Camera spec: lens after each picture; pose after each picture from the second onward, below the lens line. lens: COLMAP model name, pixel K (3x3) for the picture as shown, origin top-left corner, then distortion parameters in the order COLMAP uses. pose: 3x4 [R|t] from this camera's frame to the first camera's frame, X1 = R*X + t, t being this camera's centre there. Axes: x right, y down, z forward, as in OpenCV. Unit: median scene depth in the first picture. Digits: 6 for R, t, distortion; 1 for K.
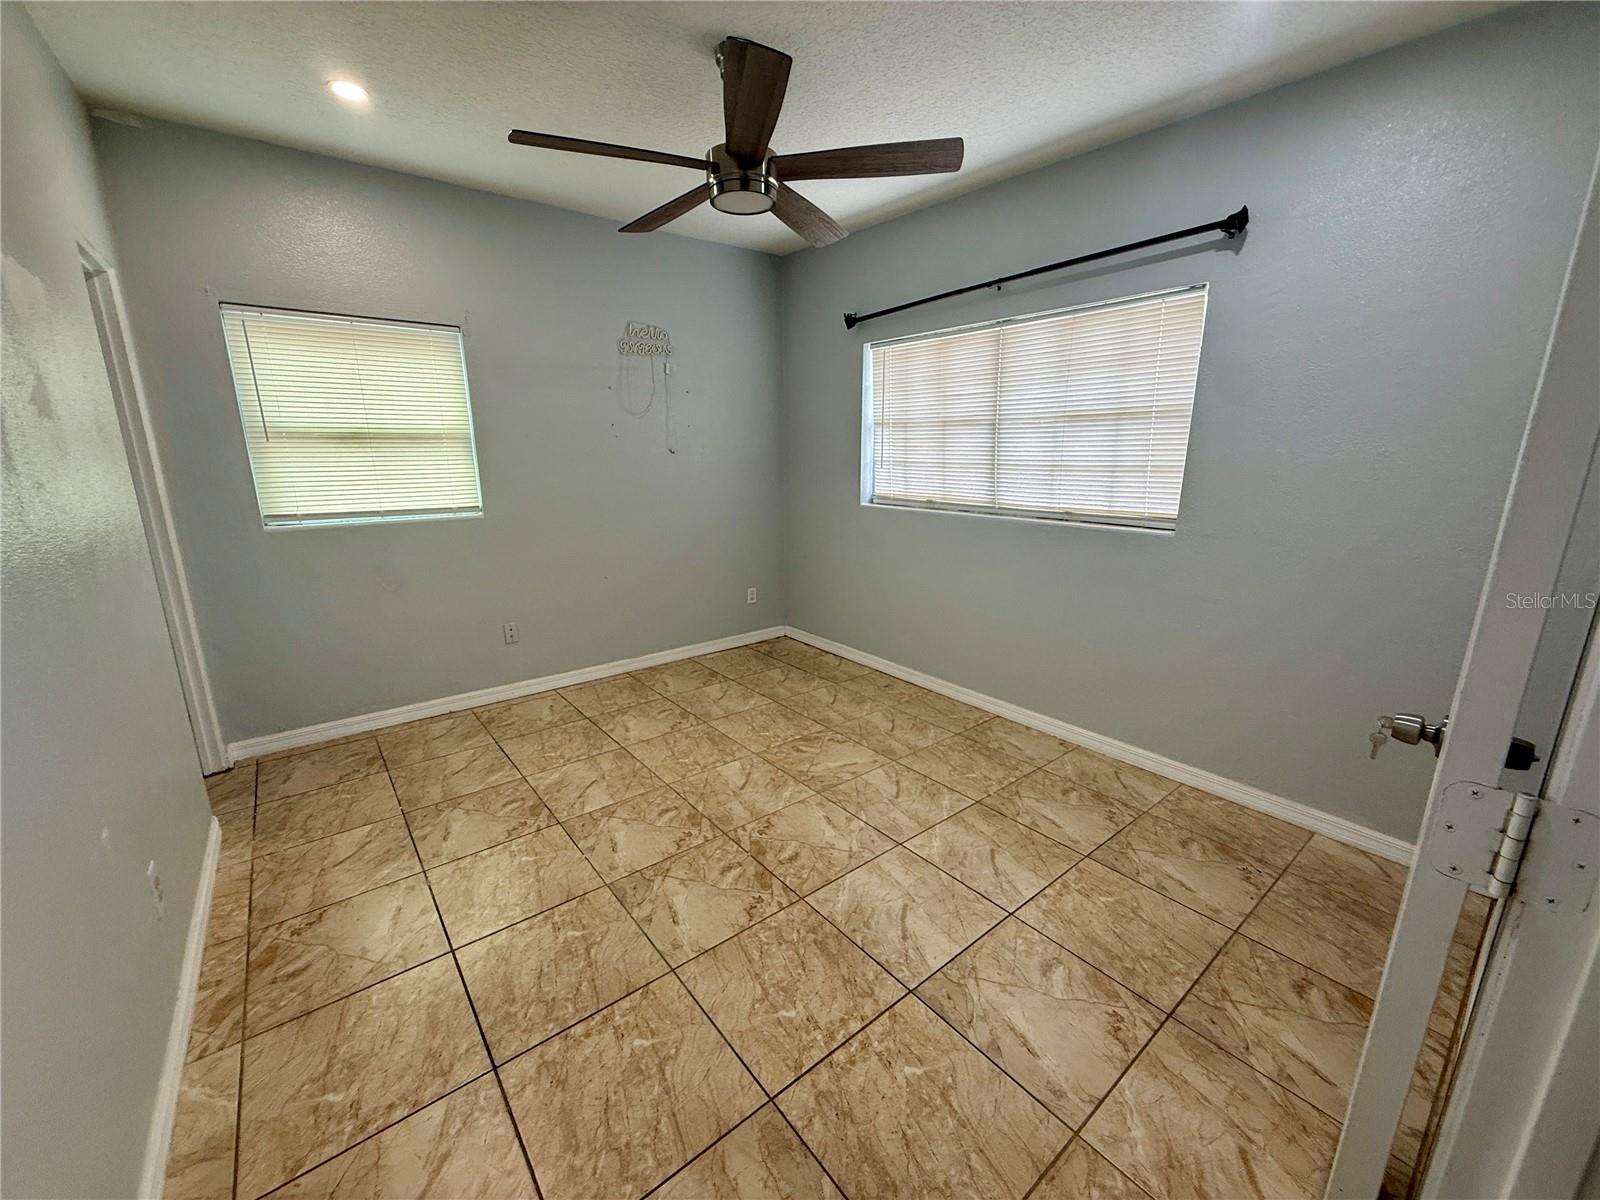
lens RADIAL K [[639.1, 0, 800.4], [0, 639.1, 602.8], [0, 0, 1]] dist [-0.000771, -0.000364]
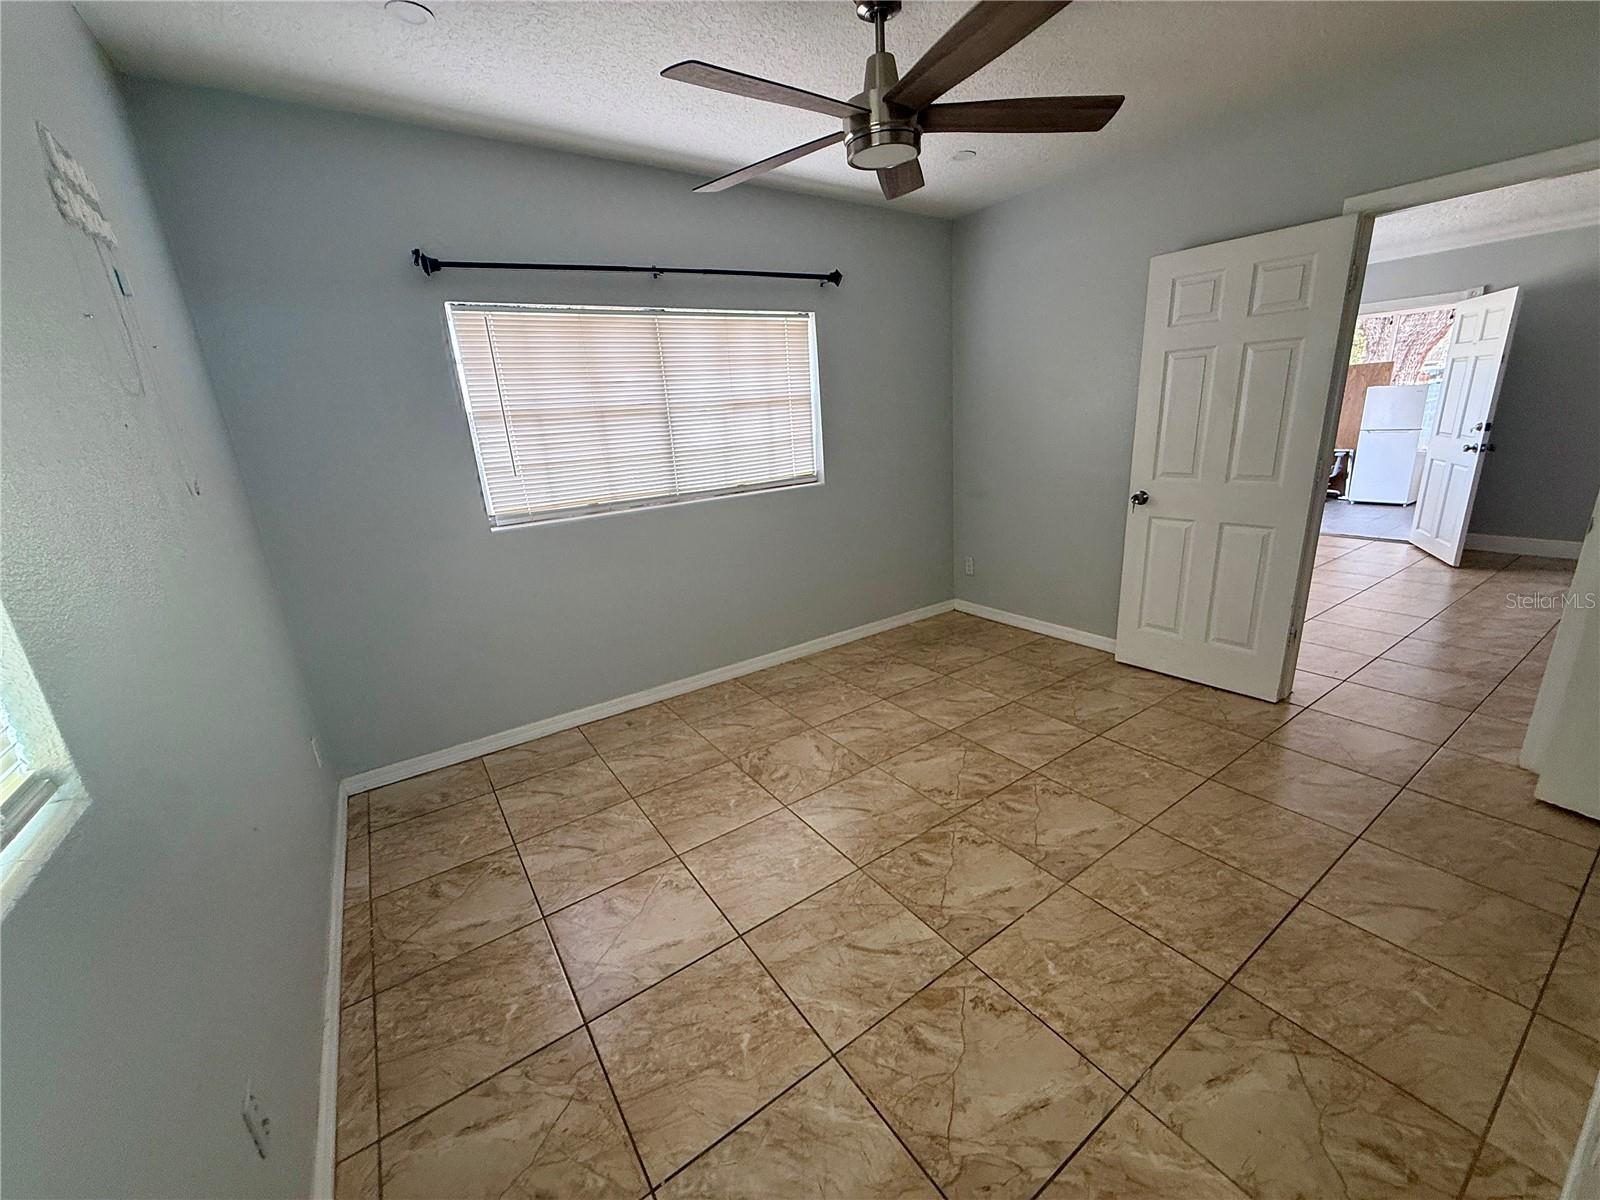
lens RADIAL K [[636.6, 0, 800.0], [0, 636.6, 602.5], [0, 0, 1]] dist [0.001108, 0.000280]
pose [[0.078018, -0.287306, 0.954656, -0.751801], [0.298807, 0.920291, 0.252544, -0.202772], [-0.951119, 0.265555, 0.157649, 0.750301]]
